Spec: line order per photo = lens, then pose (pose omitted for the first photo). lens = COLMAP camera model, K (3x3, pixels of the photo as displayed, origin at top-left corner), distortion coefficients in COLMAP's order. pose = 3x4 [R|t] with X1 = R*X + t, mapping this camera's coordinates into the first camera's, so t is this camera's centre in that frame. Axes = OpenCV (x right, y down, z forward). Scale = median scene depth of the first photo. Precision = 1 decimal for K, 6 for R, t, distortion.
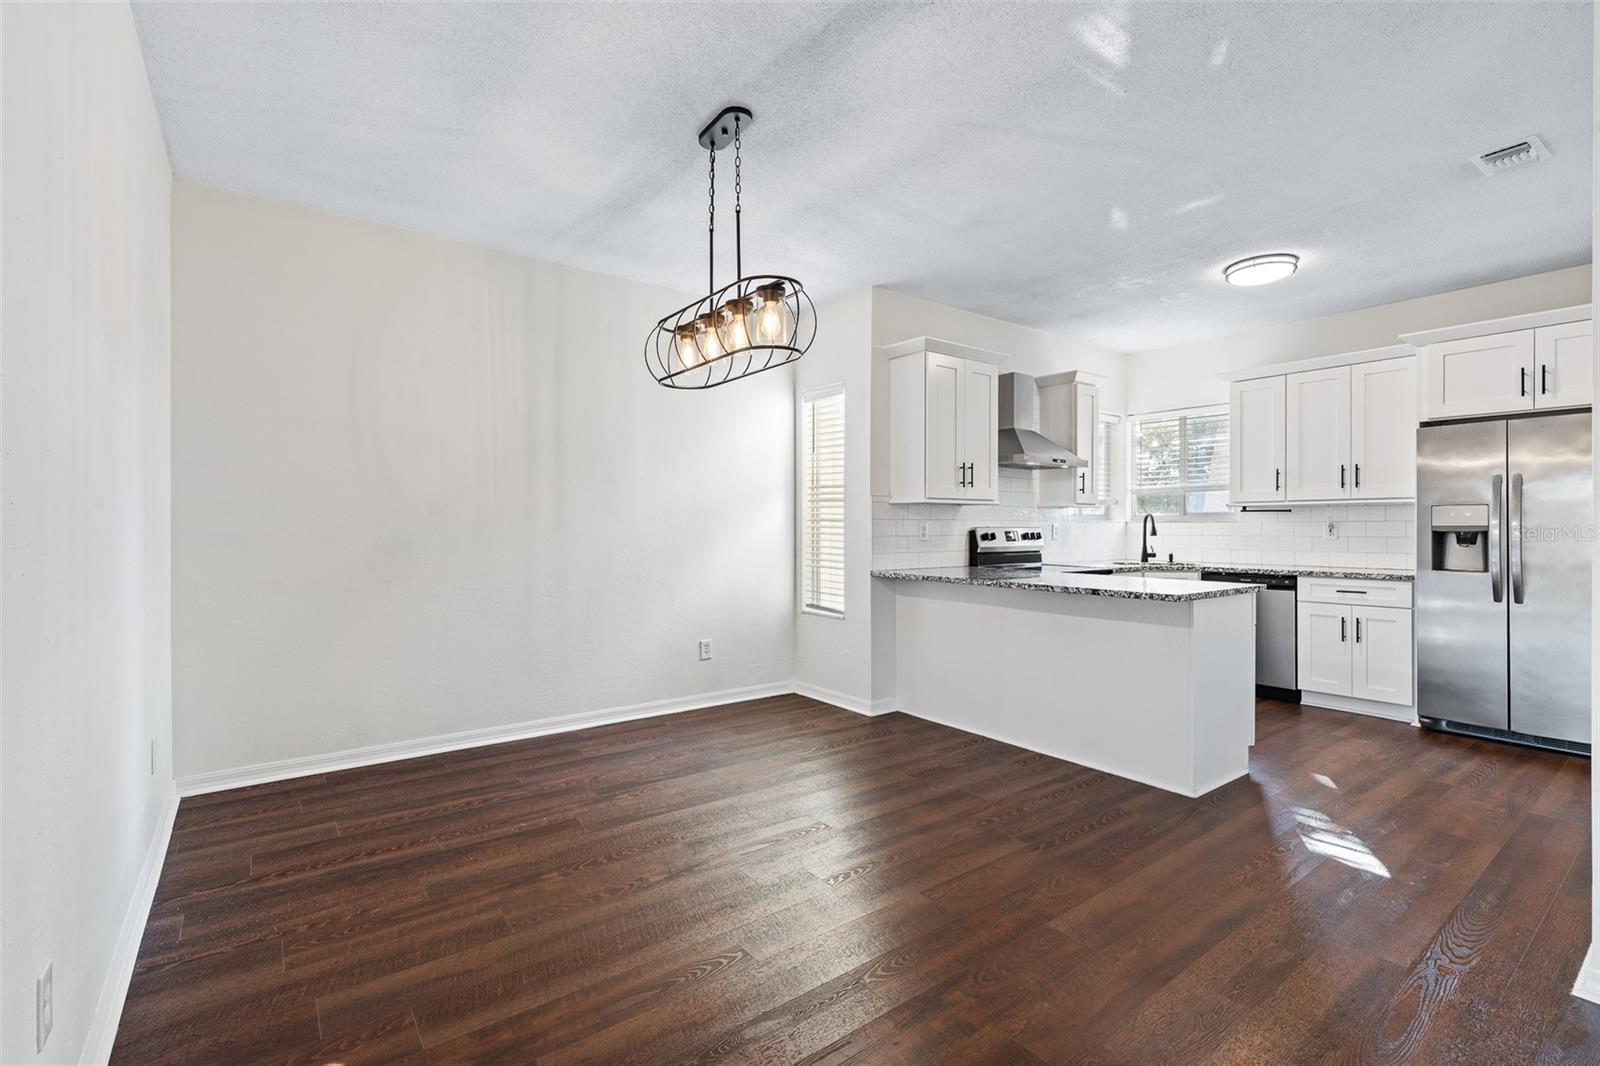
lens RADIAL K [[721.8, 0, 802.8], [0, 721.8, 527.0], [0, 0, 1]] dist [-0.005060, 0.001383]
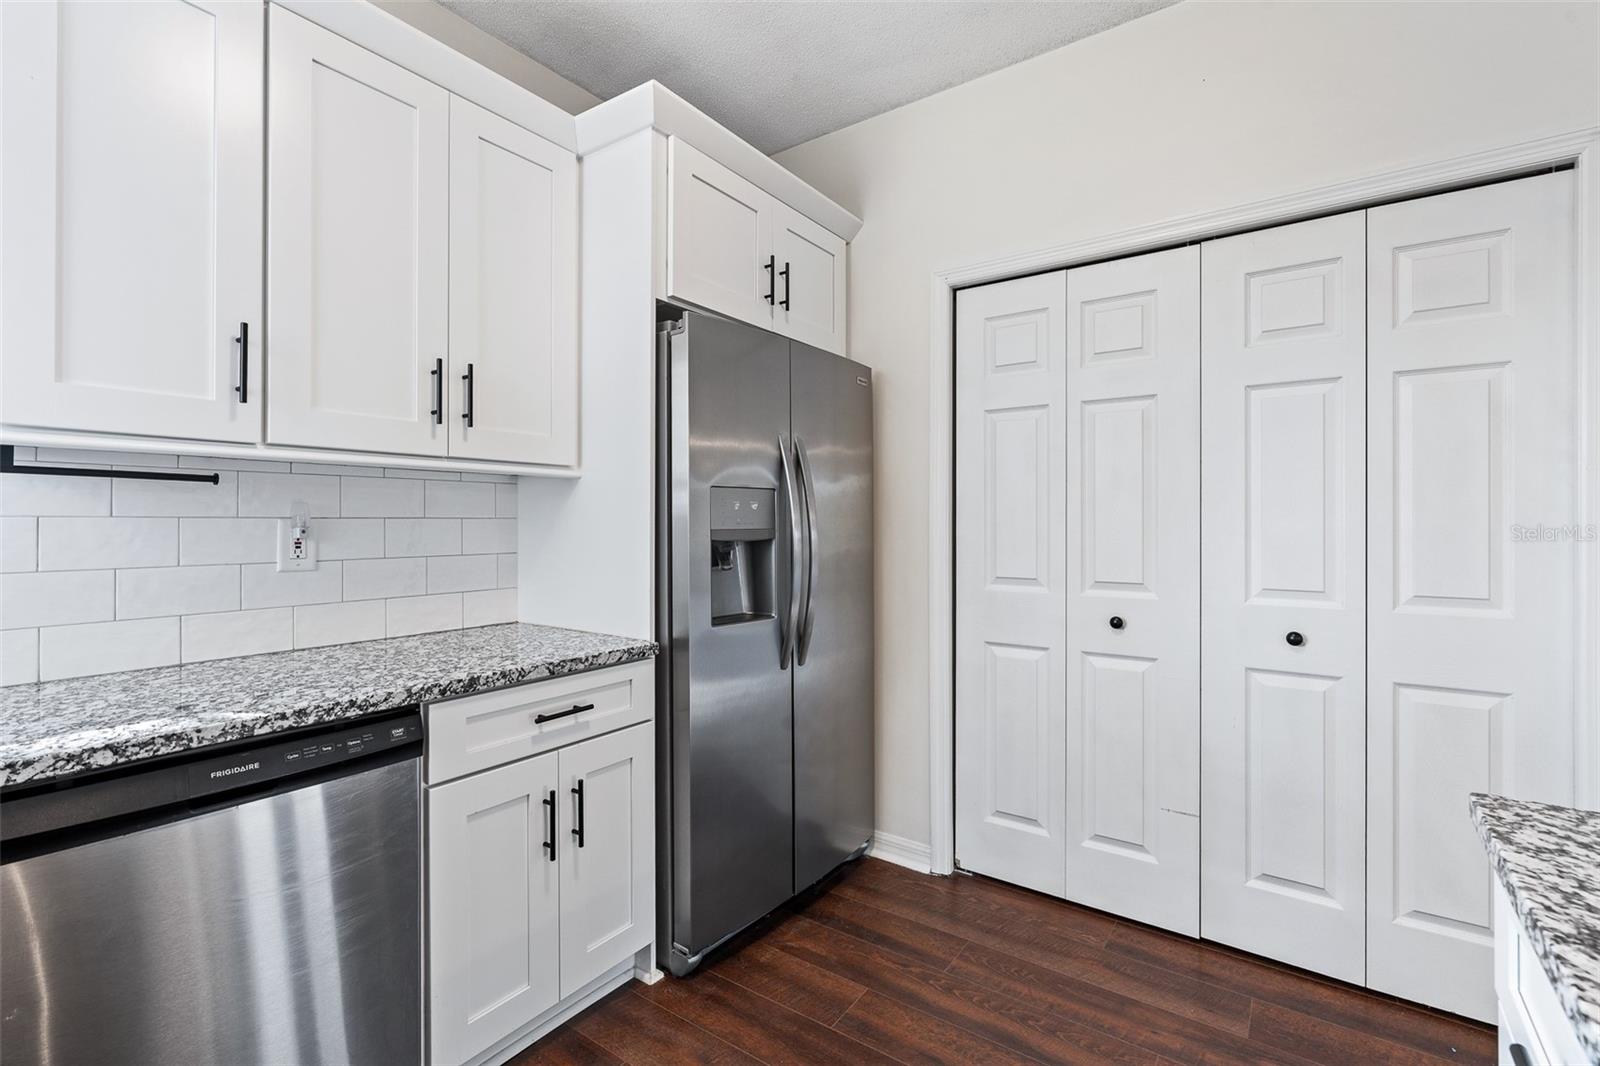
lens RADIAL K [[721.8, 0, 804.9], [0, 721.8, 522.2], [0, 0, 1]] dist [-0.005060, 0.001383]
pose [[-0.299455, 0.000944, 0.954110, 0.374872], [-0.000841, 0.999999, -0.001253, -0.005639], [-0.954110, -0.001178, -0.299454, 0.982739]]
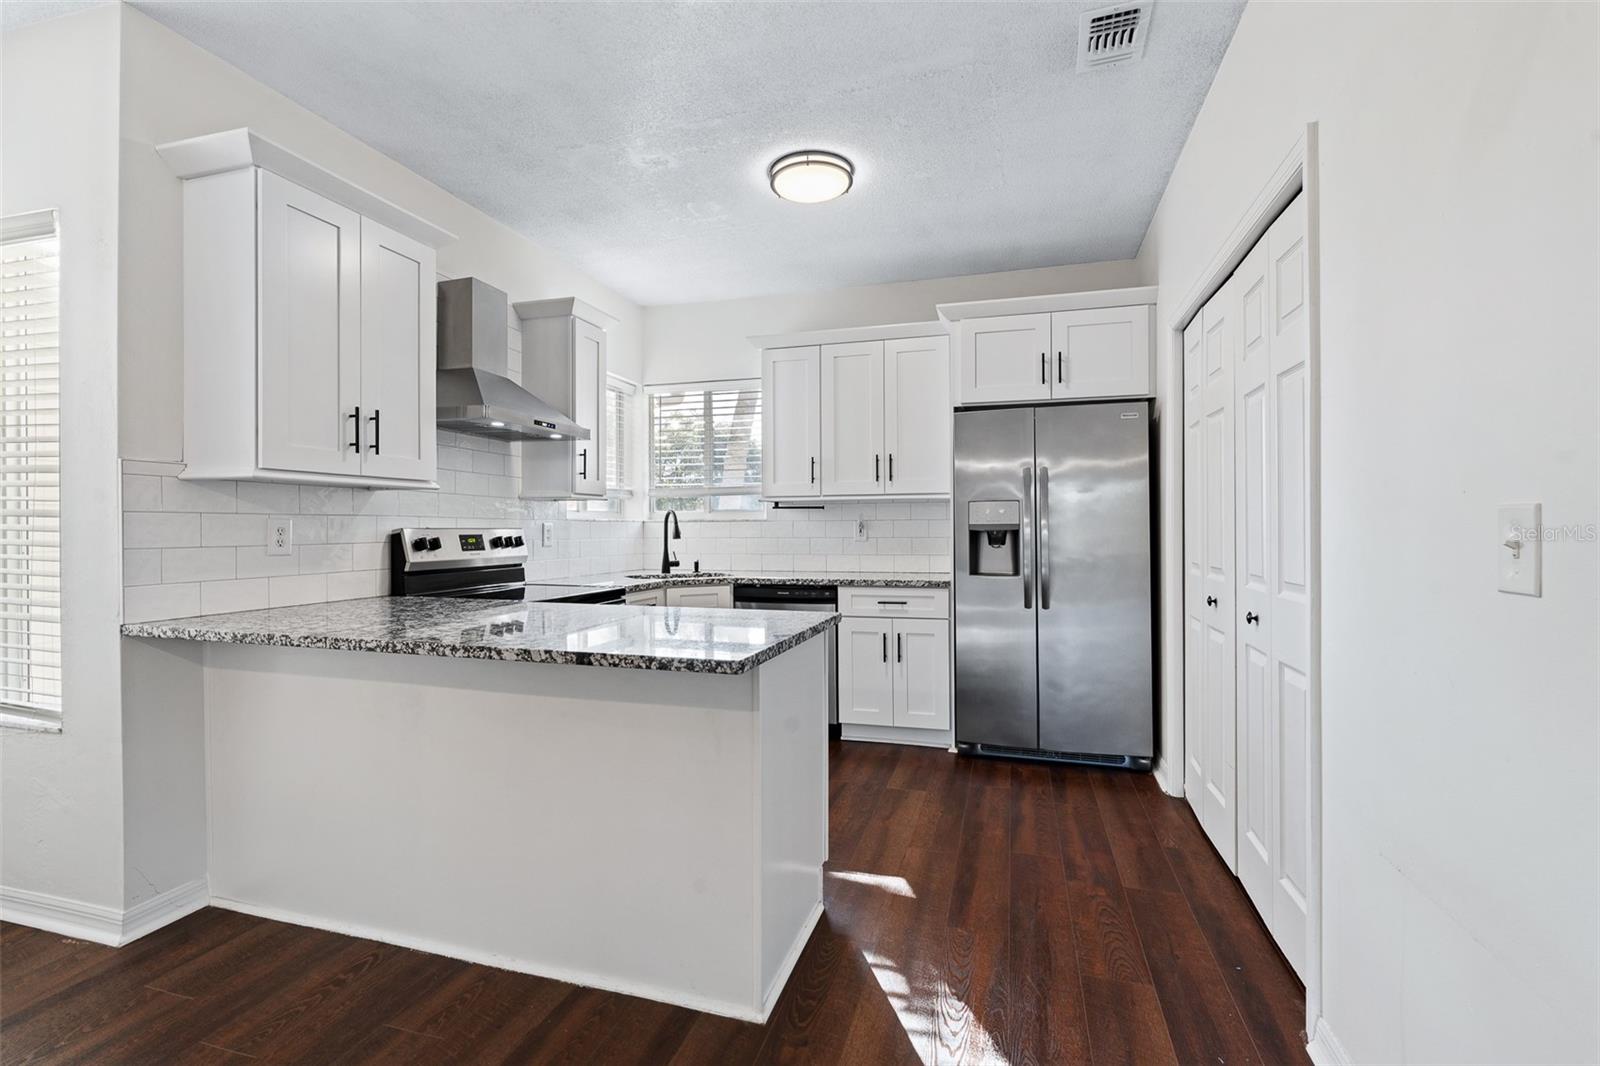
lens RADIAL K [[721.8, 0, 803.3], [0, 721.8, 531.6], [0, 0, 1]] dist [-0.005060, 0.001383]
pose [[0.803036, -0.006608, 0.595894, 0.169823], [0.004961, 0.999978, 0.004404, 0.001960], [-0.595910, -0.000580, 0.803051, 0.375734]]
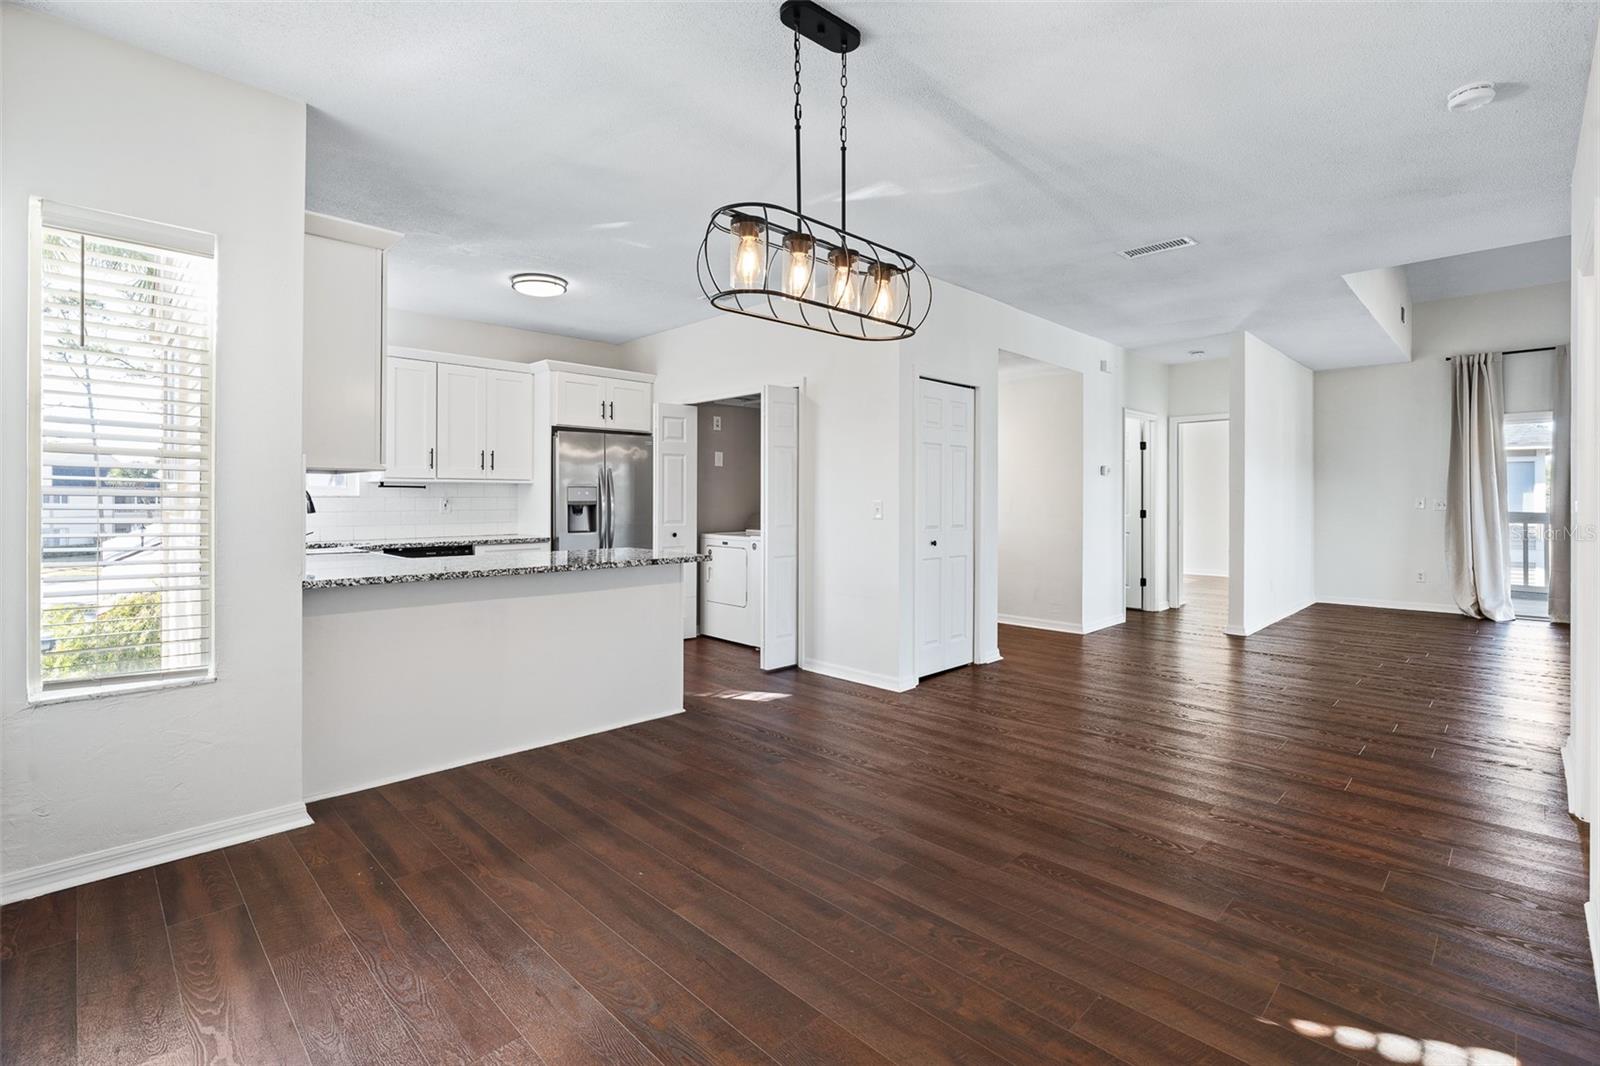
lens RADIAL K [[721.8, 0, 806.0], [0, 721.8, 493.1], [0, 0, 1]] dist [-0.005060, 0.001383]
pose [[-0.138467, 0.006399, 0.990346, -0.542151], [0.000629, 0.999979, -0.006373, -0.007496], [-0.990367, -0.000260, -0.138468, 0.666029]]
